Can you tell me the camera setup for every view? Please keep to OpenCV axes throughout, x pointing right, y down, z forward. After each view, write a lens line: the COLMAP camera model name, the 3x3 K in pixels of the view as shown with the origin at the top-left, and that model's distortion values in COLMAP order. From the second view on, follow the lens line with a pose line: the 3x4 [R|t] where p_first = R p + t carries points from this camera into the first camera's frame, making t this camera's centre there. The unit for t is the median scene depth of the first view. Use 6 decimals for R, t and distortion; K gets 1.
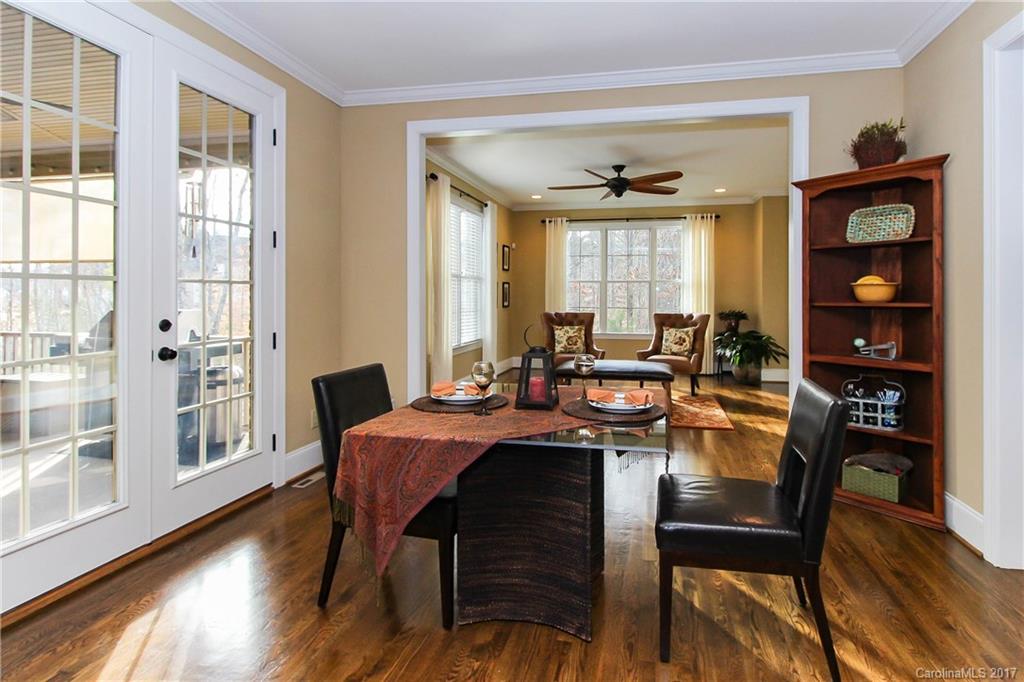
lens RADIAL K [[539.0, 0, 539.6], [0, 539.0, 293.7], [0, 0, 1]] dist [-0.001559, -0.000591]
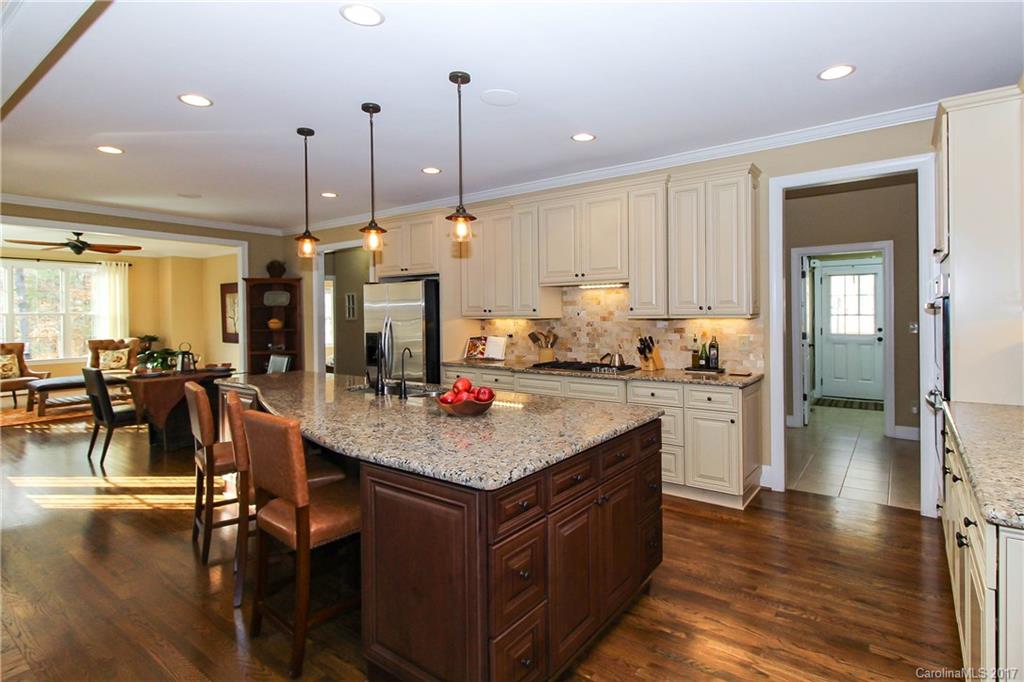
lens RADIAL K [[504.7, 0, 517.6], [0, 504.7, 316.9], [0, 0, 1]] dist [0.000133, -0.000103]
pose [[0.426288, -0.012104, 0.904507, -0.446480], [0.007174, 0.999924, 0.009999, -0.024453], [-0.904559, 0.002227, 0.426342, -0.448715]]
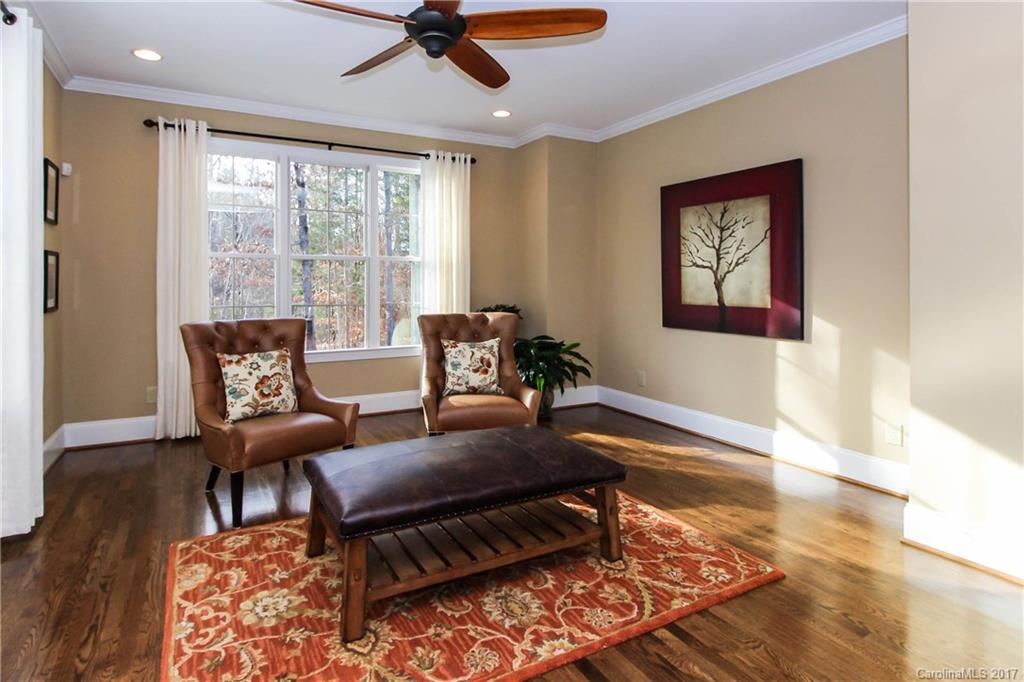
lens RADIAL K [[573.6, 0, 515.3], [0, 573.6, 279.9], [0, 0, 1]] dist [-0.004412, -0.001511]
pose [[0.762861, 0.002489, 0.646558, -0.086492], [0.000627, 0.999989, -0.004588, 0.003494], [-0.646562, 0.003905, 0.762851, 0.512928]]
